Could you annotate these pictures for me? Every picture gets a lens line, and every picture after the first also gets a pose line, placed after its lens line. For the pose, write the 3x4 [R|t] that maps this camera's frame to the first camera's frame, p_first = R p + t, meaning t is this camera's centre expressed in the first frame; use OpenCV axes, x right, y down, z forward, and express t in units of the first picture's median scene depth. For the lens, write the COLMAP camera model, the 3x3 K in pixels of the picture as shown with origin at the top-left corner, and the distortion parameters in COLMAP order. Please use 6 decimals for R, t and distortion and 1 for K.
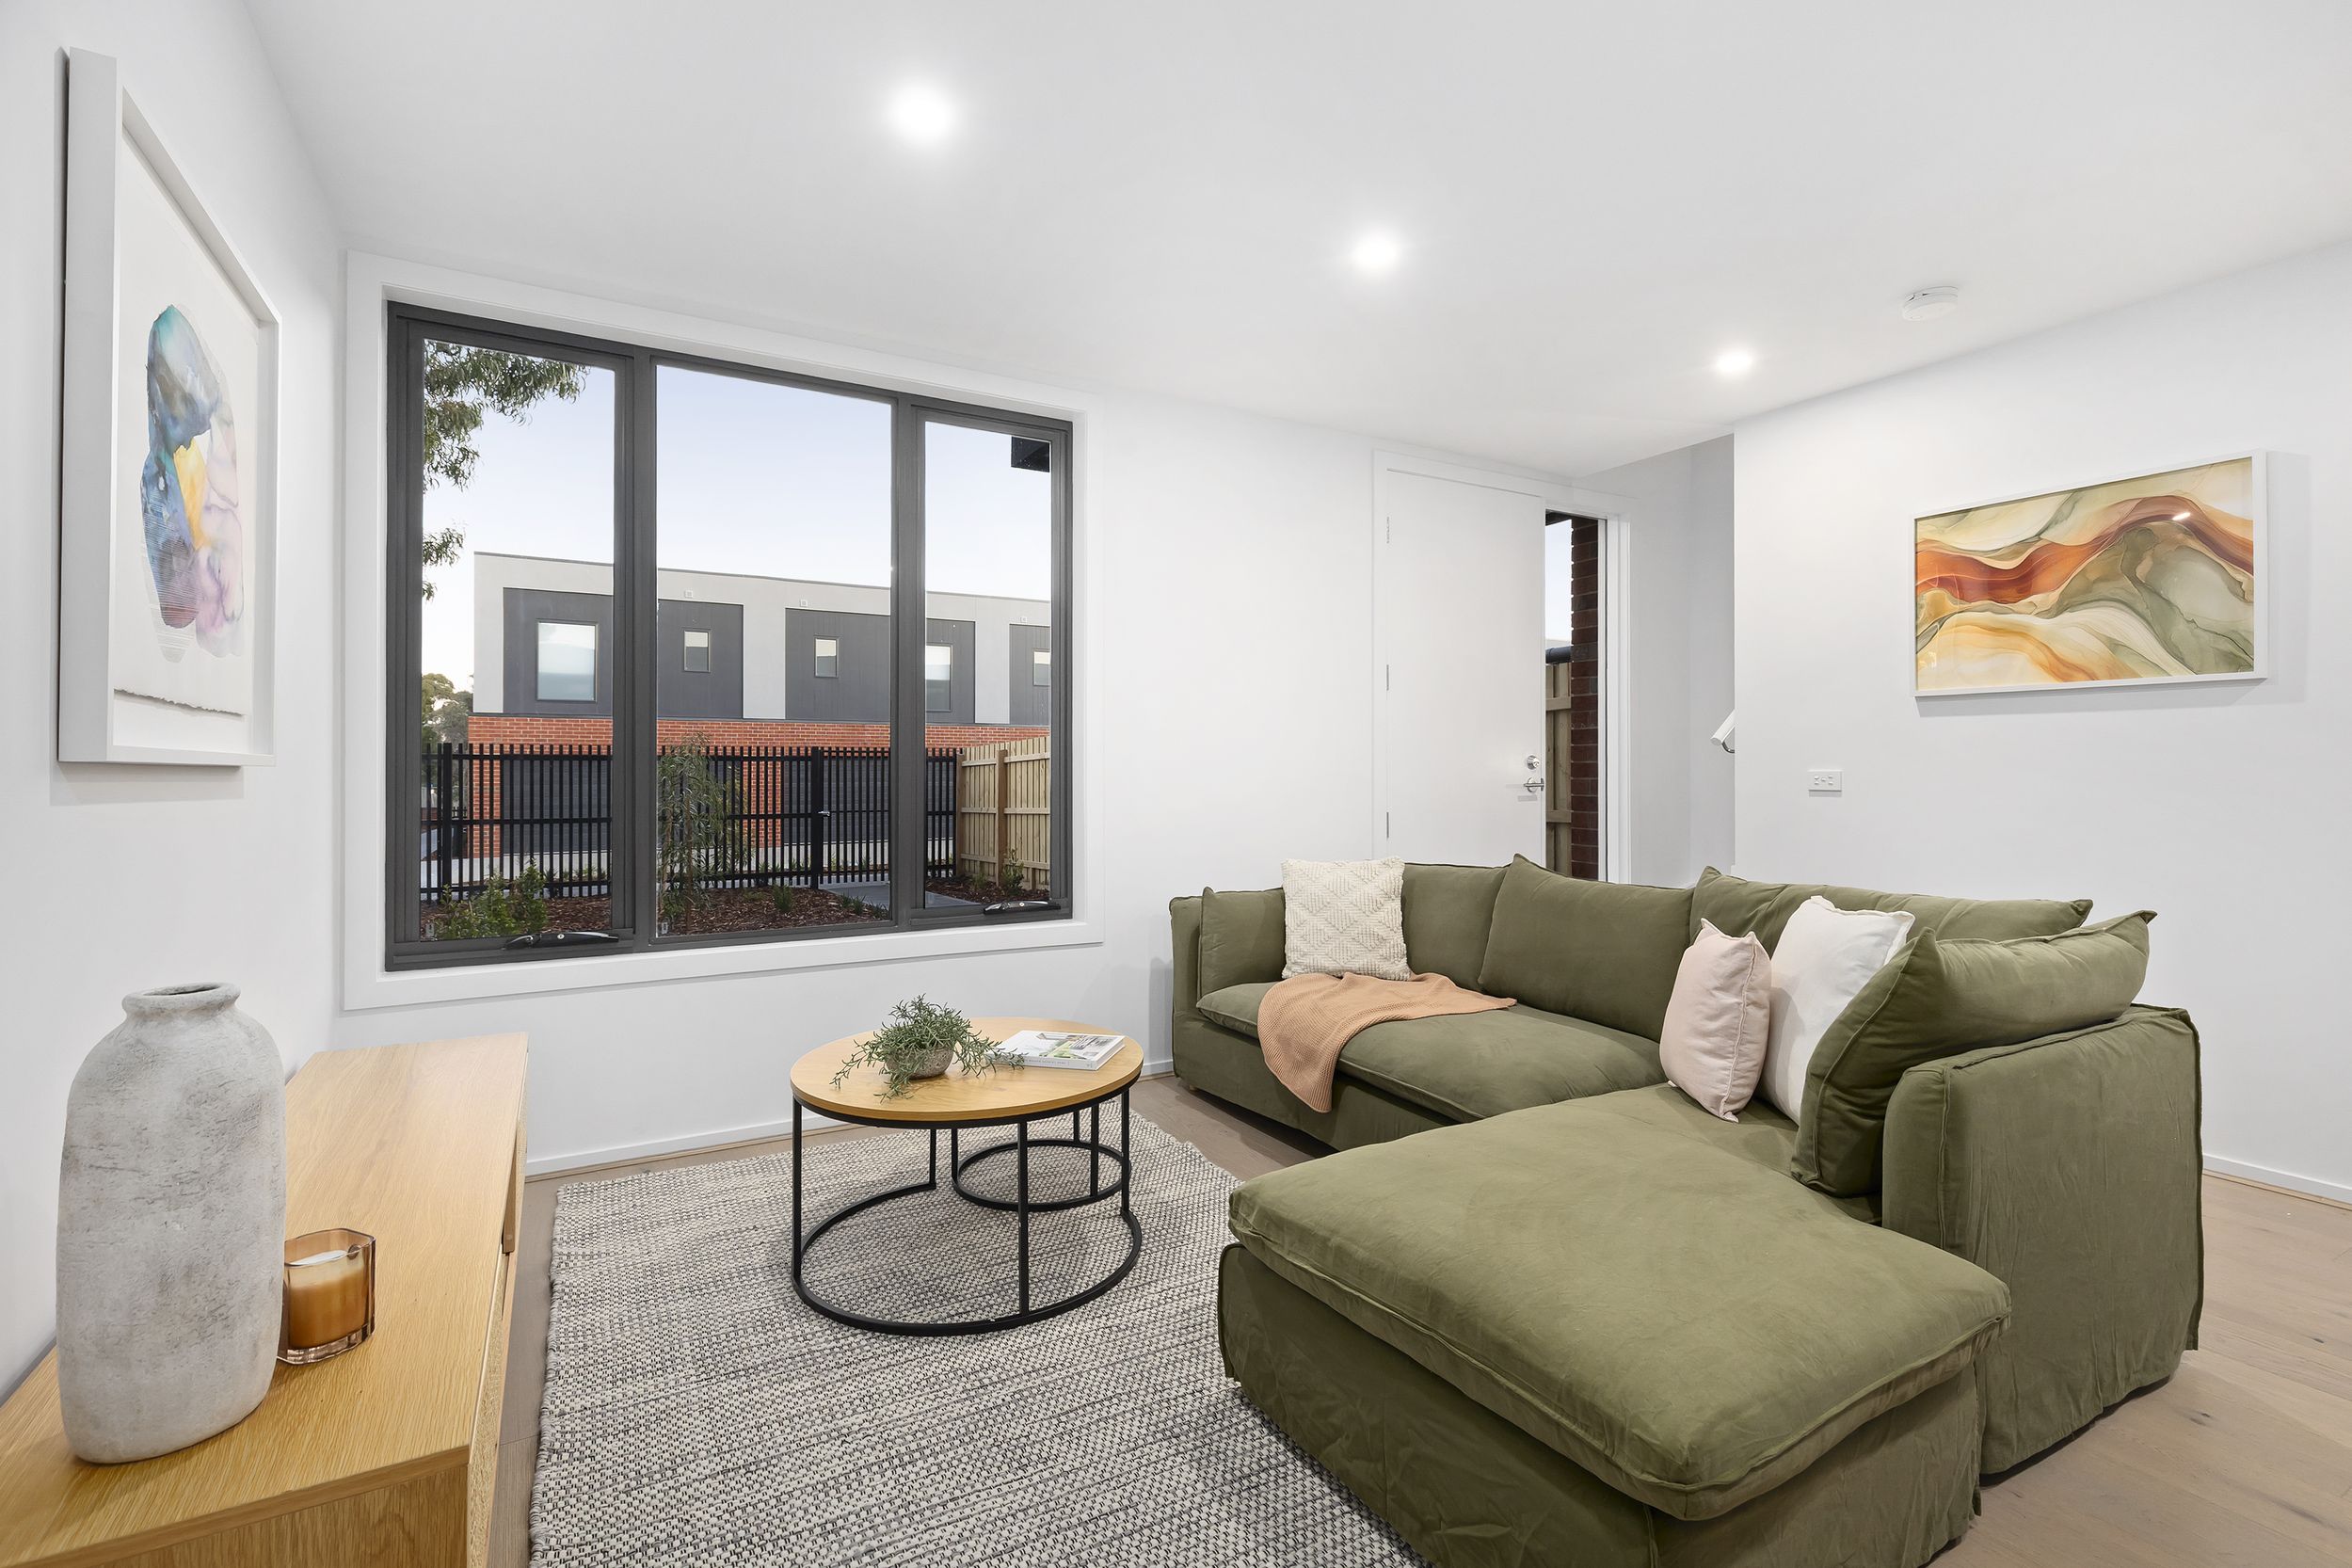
lens RADIAL K [[1071.3, 0, 1173.2], [0, 1071.3, 770.1], [0, 0, 1]] dist [0.001849, 0.000237]
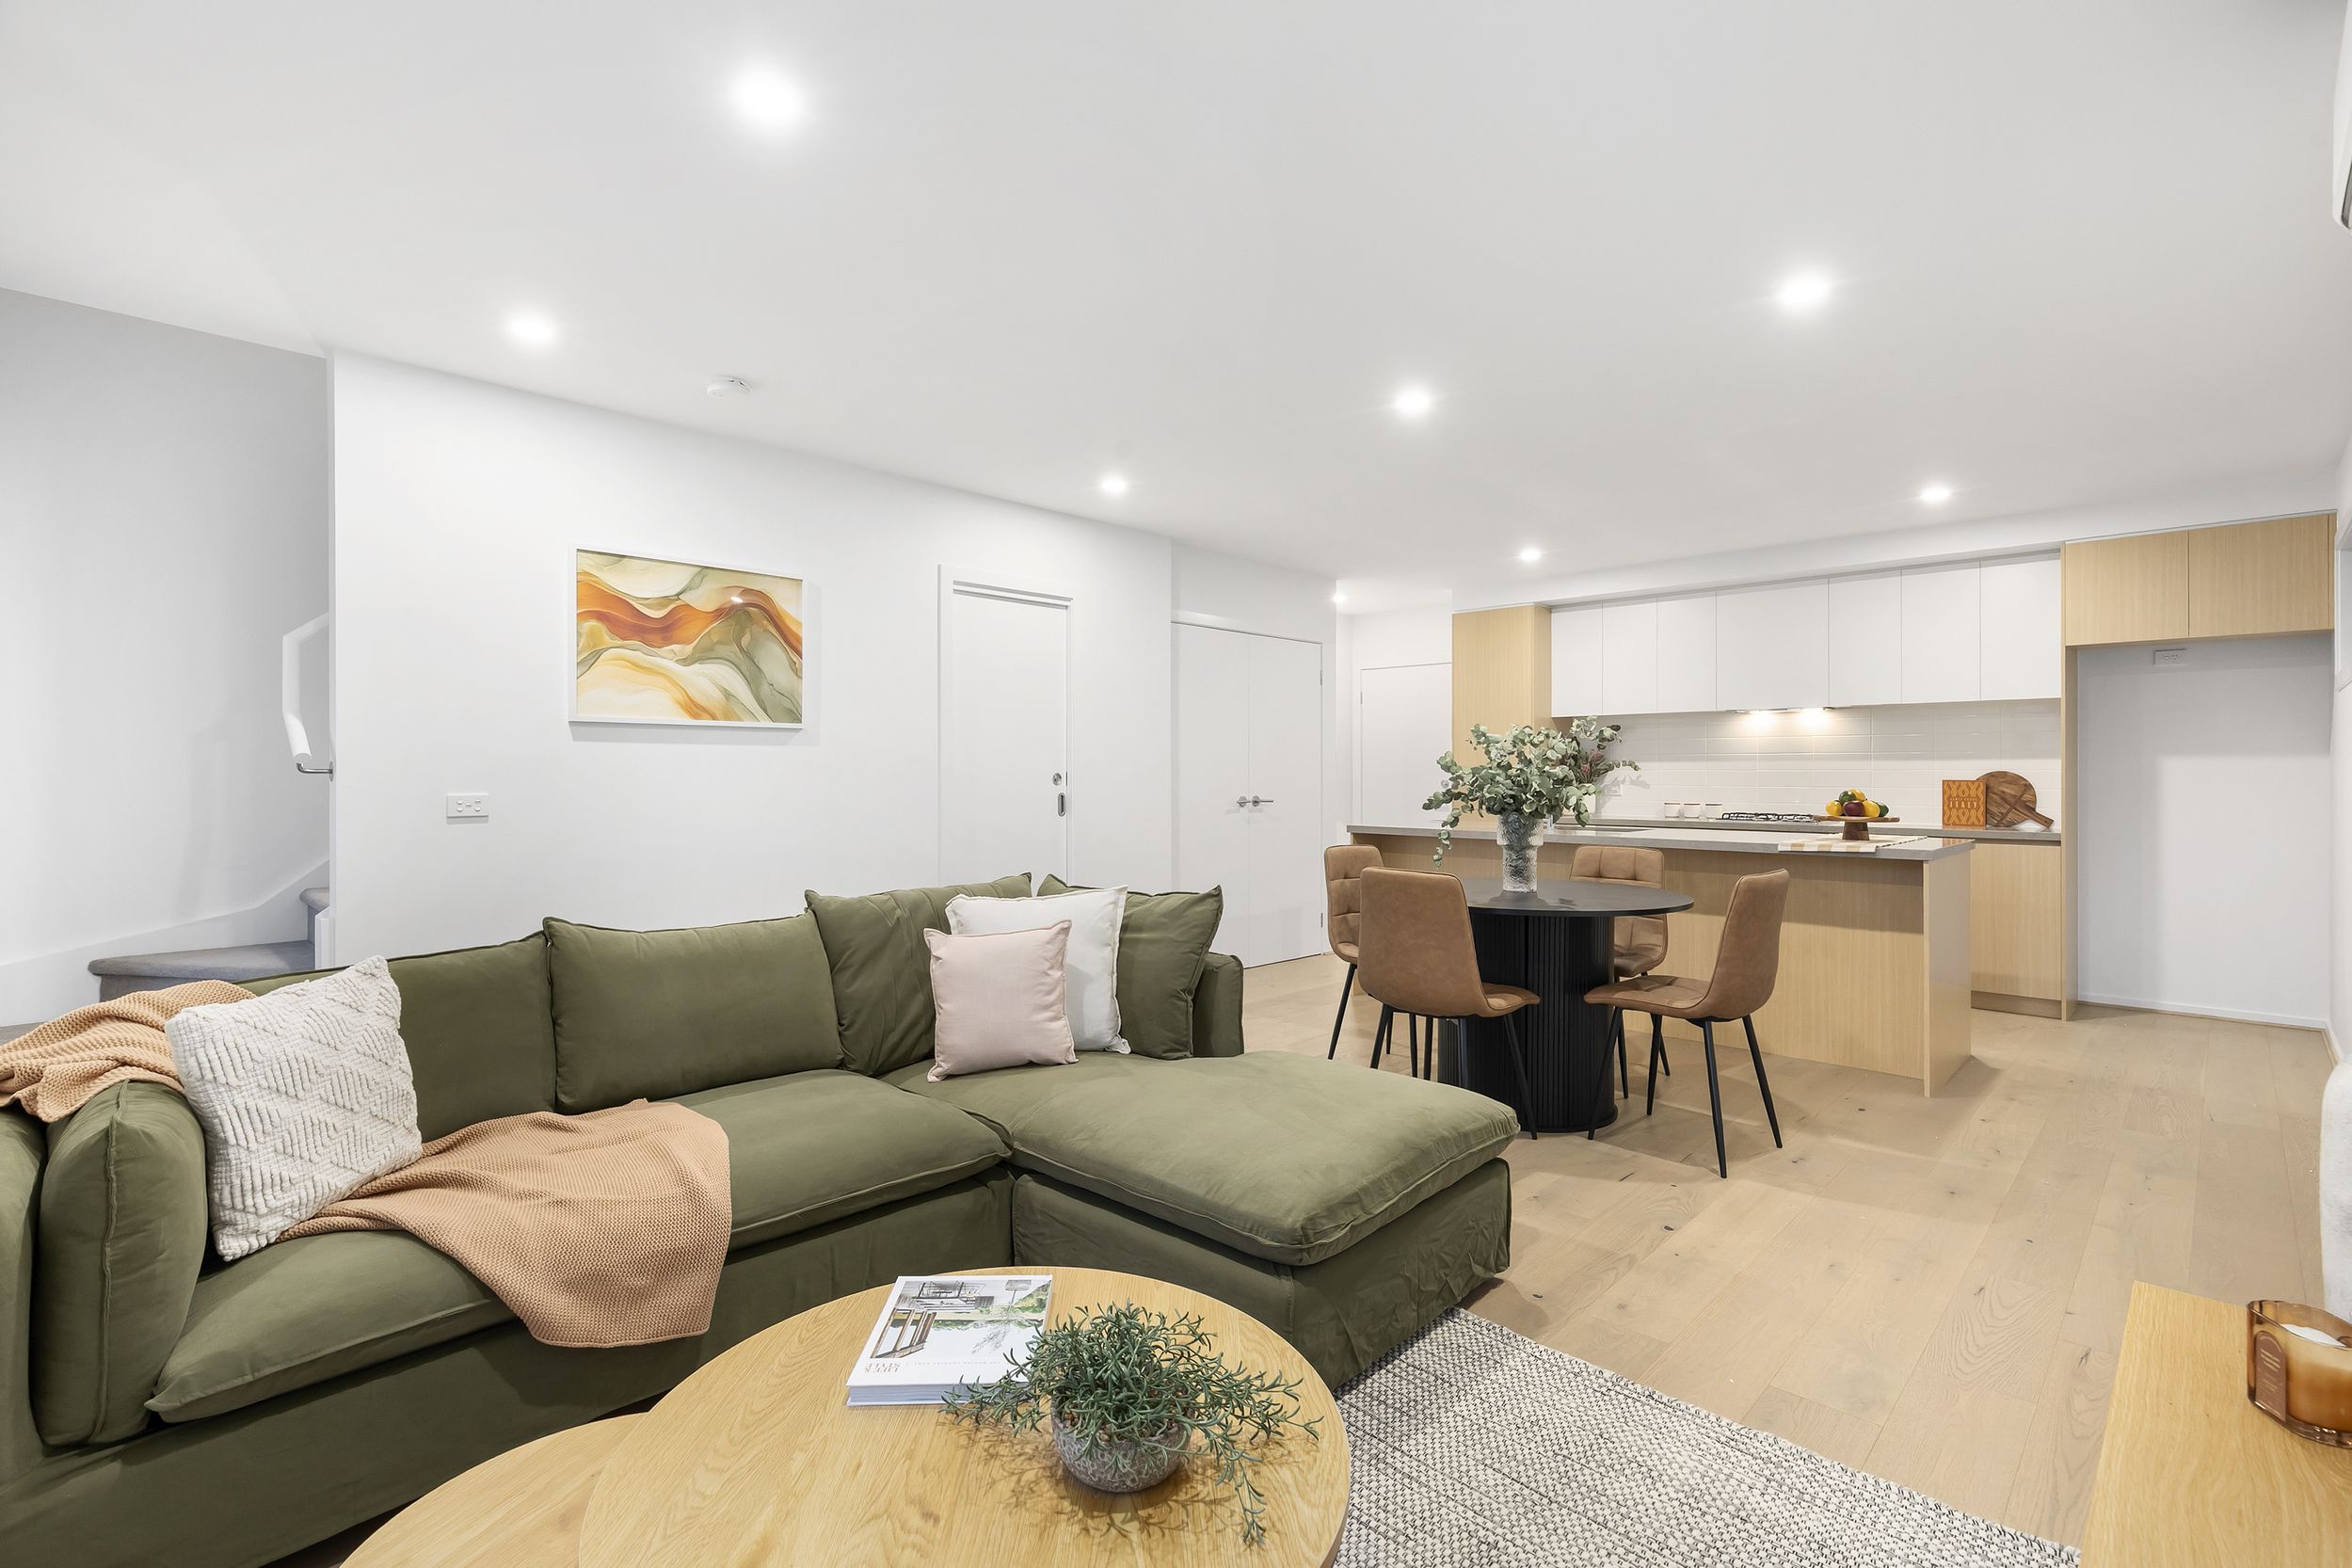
lens RADIAL K [[1071.3, 0, 1177.1], [0, 1071.3, 780.7], [0, 0, 1]] dist [0.001849, 0.000237]
pose [[-0.273201, -0.003422, 0.961951, -0.514950], [0.002088, 0.999989, 0.004150, -0.016238], [-0.961955, 0.003142, -0.273190, 0.819067]]
